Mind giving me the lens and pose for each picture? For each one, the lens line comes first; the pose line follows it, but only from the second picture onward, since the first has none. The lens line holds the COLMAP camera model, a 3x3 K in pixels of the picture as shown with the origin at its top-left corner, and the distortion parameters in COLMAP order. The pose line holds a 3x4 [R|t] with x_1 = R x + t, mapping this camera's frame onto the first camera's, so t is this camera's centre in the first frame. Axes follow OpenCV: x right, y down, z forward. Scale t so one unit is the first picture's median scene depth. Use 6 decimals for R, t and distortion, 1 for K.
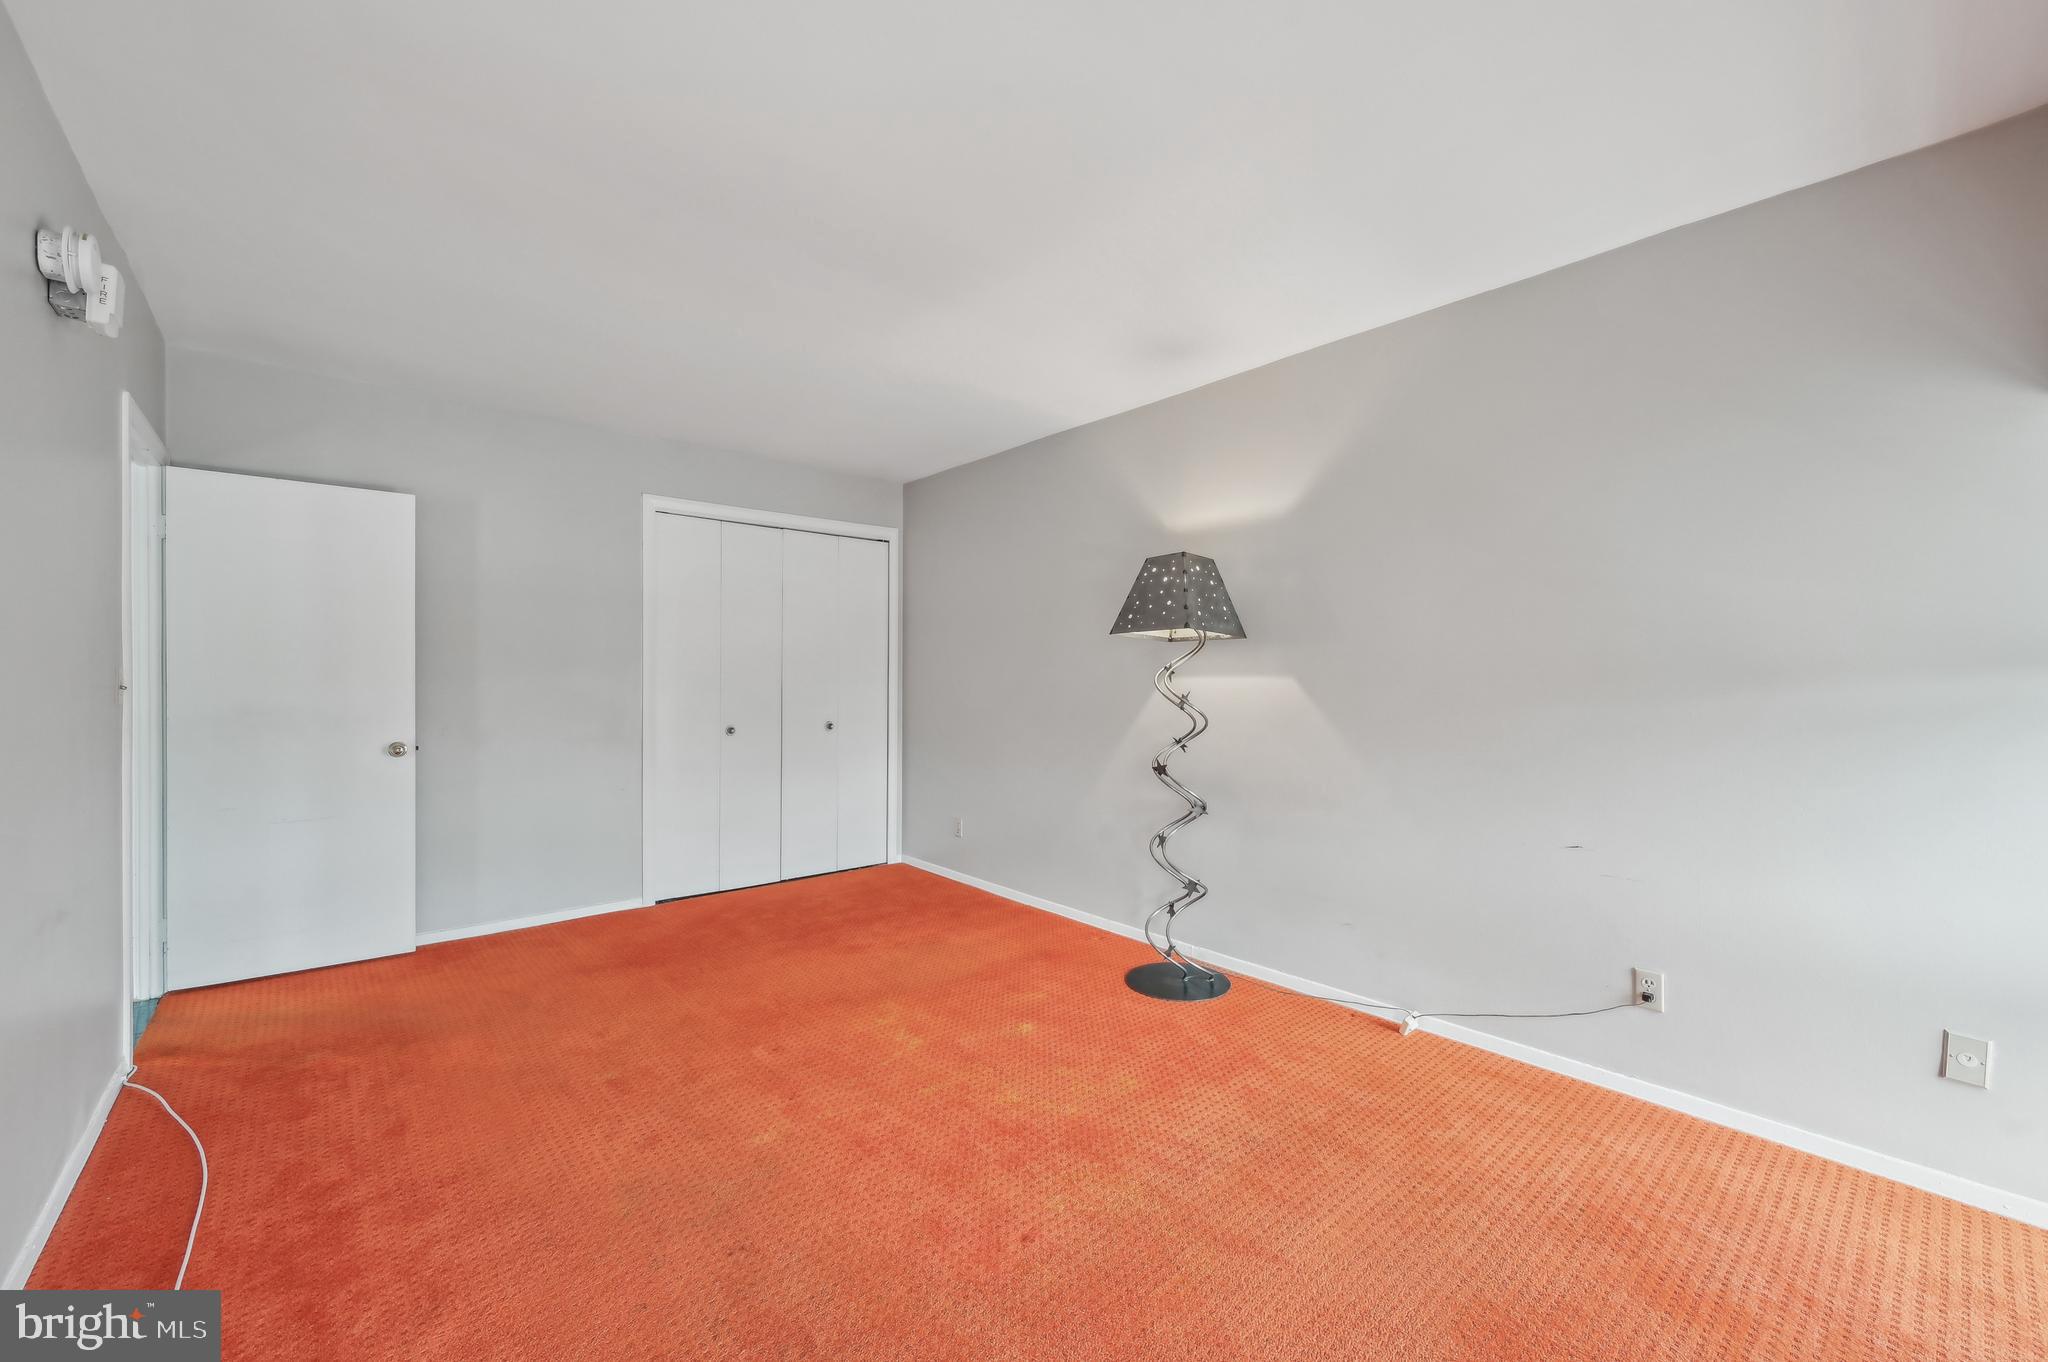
lens RADIAL K [[822.8, 0, 1020.8], [0, 822.8, 686.7], [0, 0, 1]] dist [-0.000626, -0.000004]
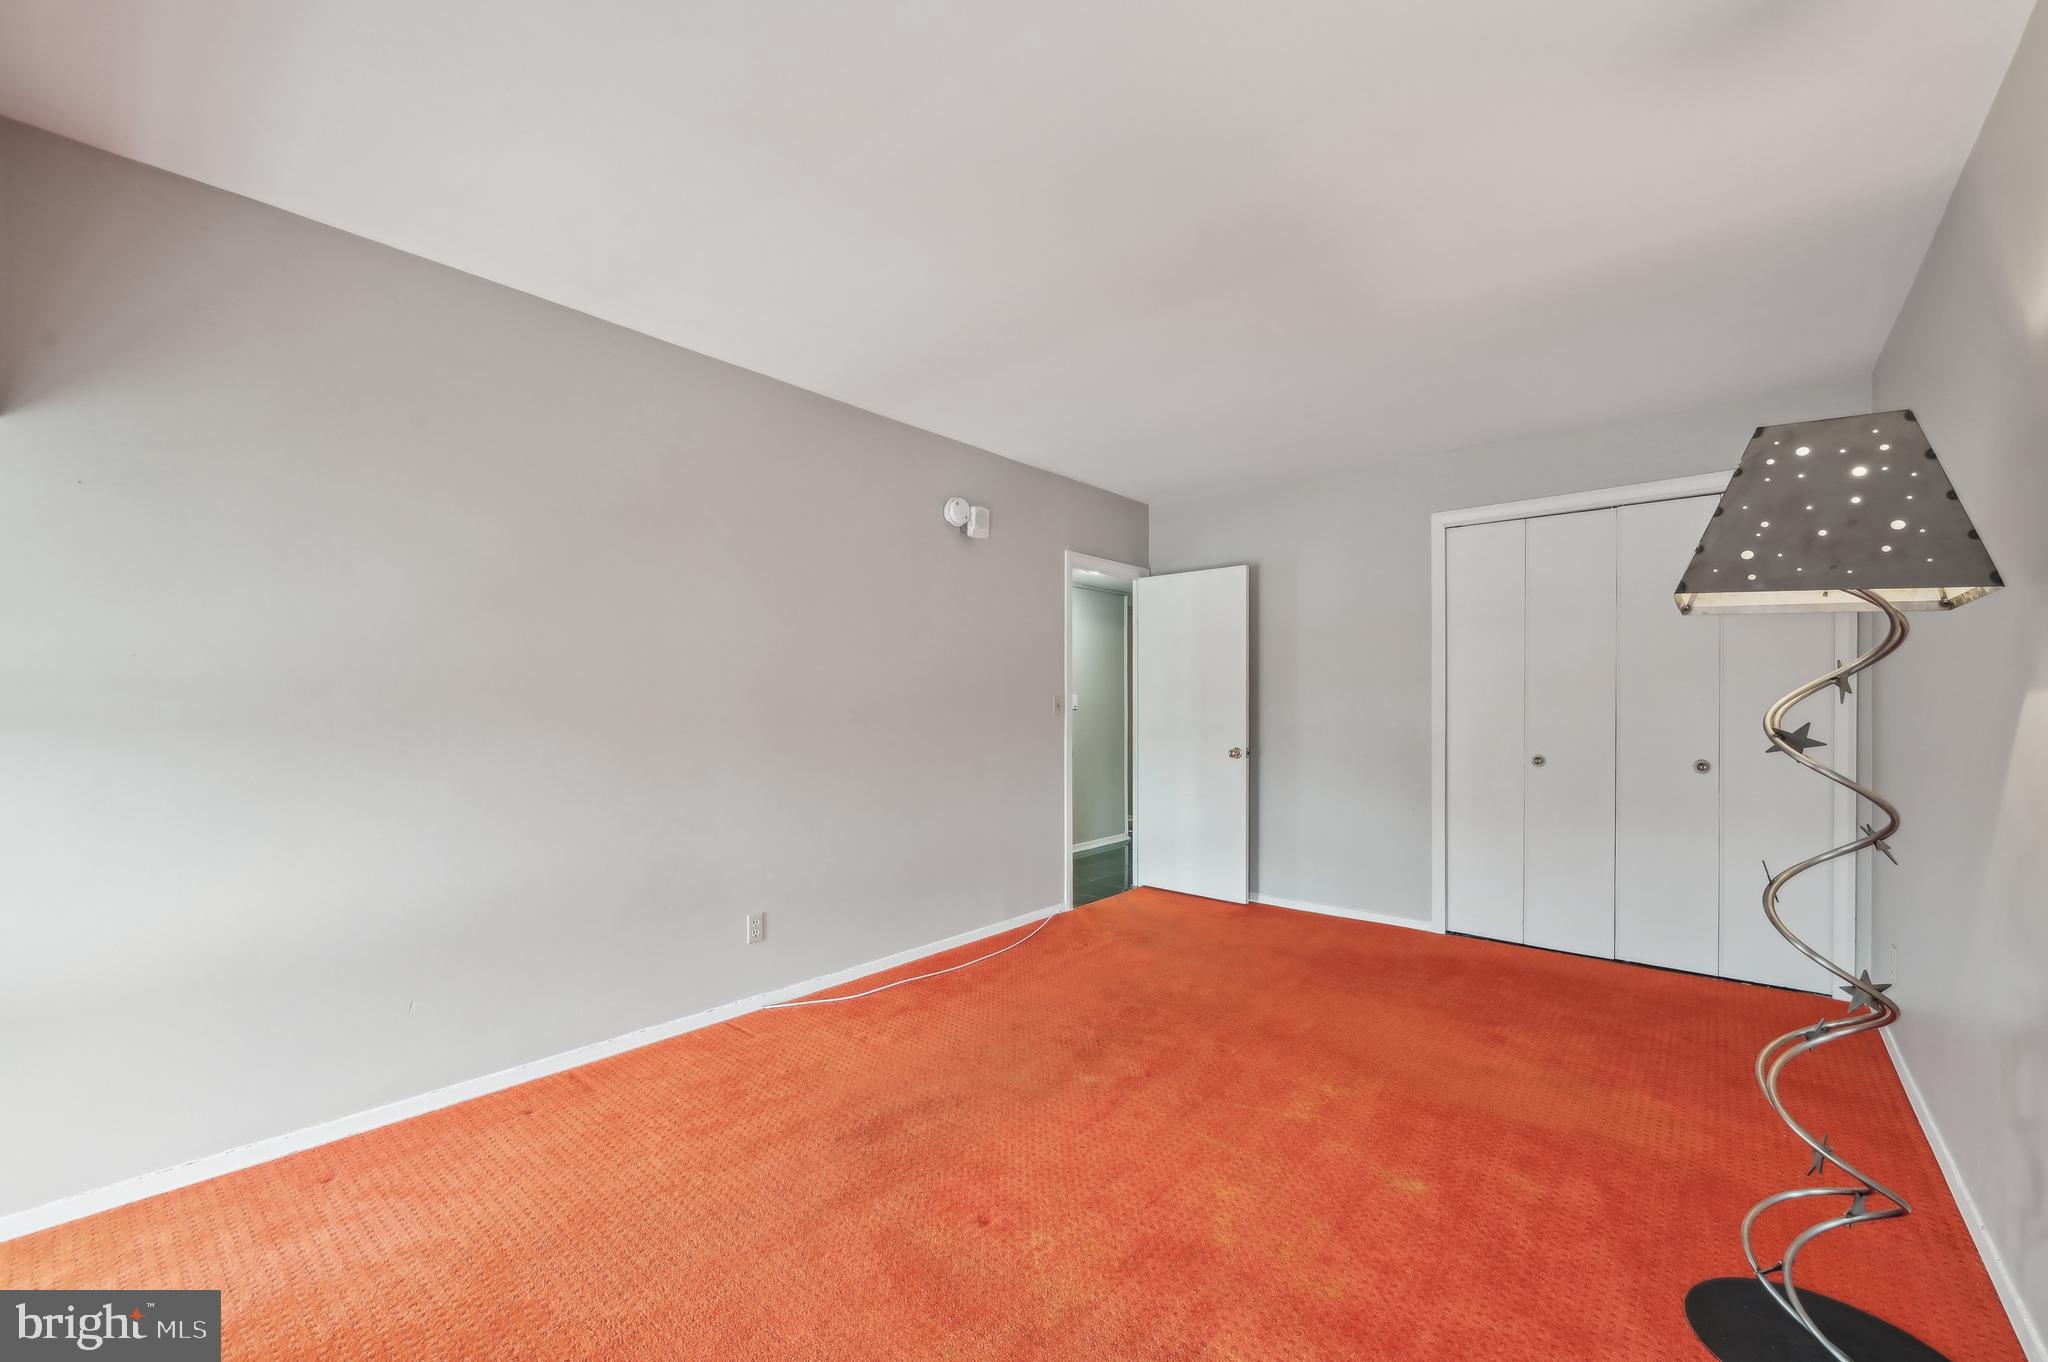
lens RADIAL K [[815.3, 0, 1030.9], [0, 815.3, 704.8], [0, 0, 1]] dist [-0.001963, -0.000044]
pose [[0.130131, -0.004859, -0.991485, 0.557617], [-0.009187, 0.999939, -0.006106, 0.007239], [0.991454, 0.009903, 0.130079, 0.490958]]
